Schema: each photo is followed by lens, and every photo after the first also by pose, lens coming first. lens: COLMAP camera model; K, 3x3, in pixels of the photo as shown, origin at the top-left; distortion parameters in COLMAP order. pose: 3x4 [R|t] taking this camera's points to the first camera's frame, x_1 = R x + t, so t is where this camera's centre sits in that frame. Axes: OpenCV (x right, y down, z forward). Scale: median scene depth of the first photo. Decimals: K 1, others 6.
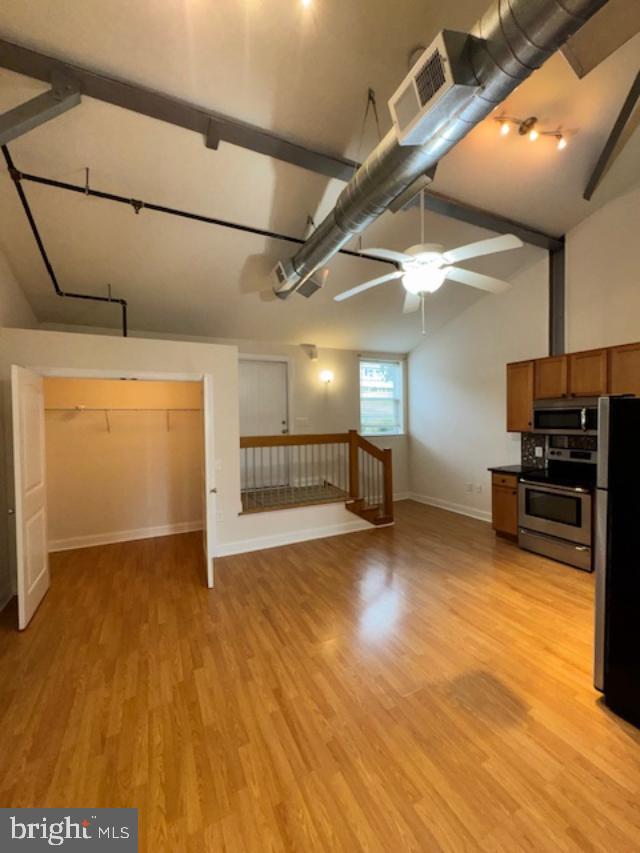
lens RADIAL K [[339.2, 0, 321.1], [0, 339.2, 427.9], [0, 0, 1]] dist [-0.002436, -0.001020]
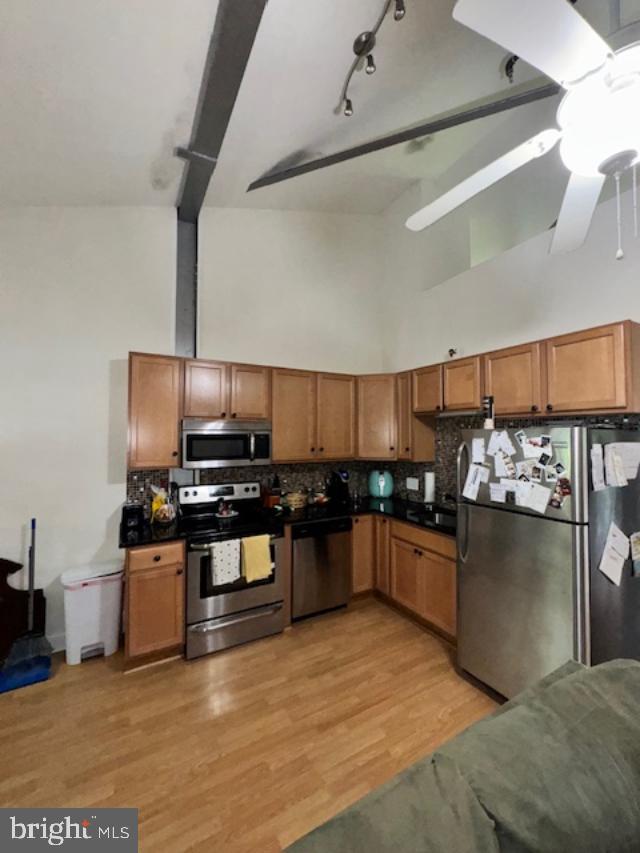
lens RADIAL K [[339.2, 0, 321.5], [0, 339.2, 426.0], [0, 0, 1]] dist [-0.002436, -0.001020]
pose [[-0.056875, 0.039780, 0.997588, -0.052482], [0.027793, 0.998882, -0.038247, -0.039281], [-0.997994, 0.025550, -0.057917, 0.895543]]
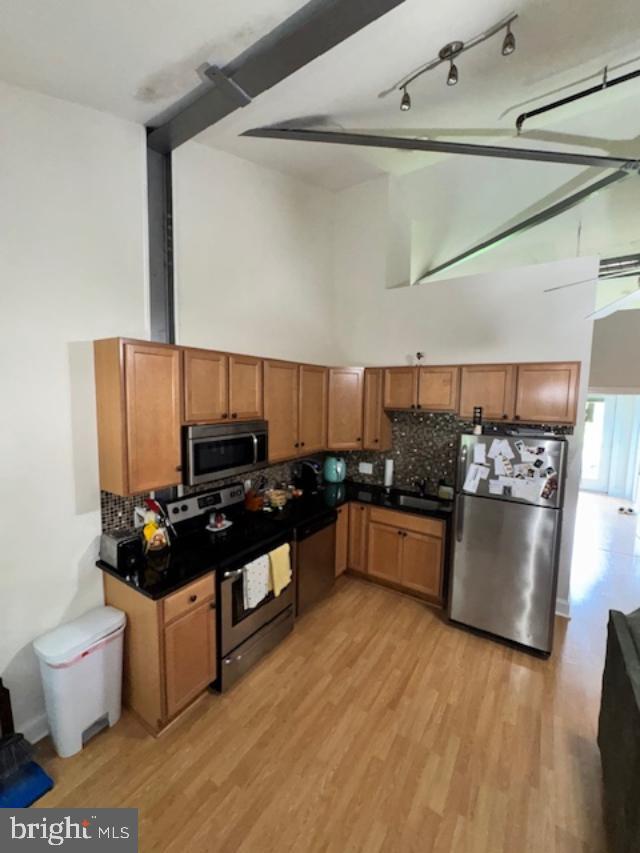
lens RADIAL K [[339.2, 0, 316.3], [0, 339.2, 426.5], [0, 0, 1]] dist [-0.002436, -0.001020]
pose [[-0.493227, -0.076787, 0.866505, 0.074733], [0.013344, 0.995311, 0.095797, -0.148288], [-0.869799, 0.058813, -0.489889, 1.264100]]
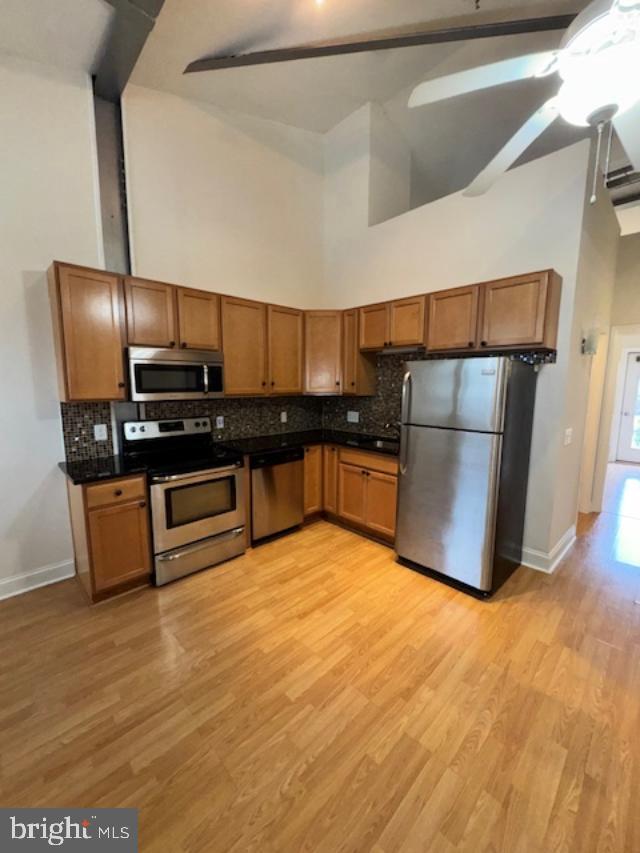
lens RADIAL K [[339.2, 0, 319.9], [0, 339.2, 425.3], [0, 0, 1]] dist [-0.002436, -0.001020]
pose [[-0.306163, -0.111182, 0.945464, -0.061501], [0.023898, 0.991946, 0.124387, -0.009761], [-0.951679, 0.060677, -0.301041, 1.008806]]
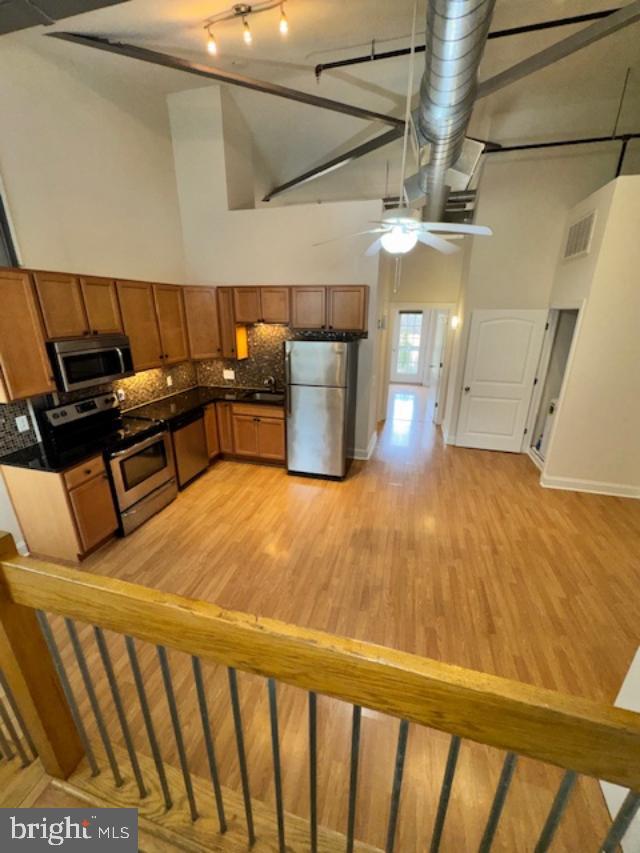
lens RADIAL K [[339.2, 0, 317.9], [0, 339.2, 426.2], [0, 0, 1]] dist [-0.002436, -0.001020]
pose [[-0.749250, -0.207000, 0.629107, -0.206486], [0.022755, 0.941294, 0.336821, -0.155779], [-0.661897, 0.266678, -0.700554, 1.347807]]
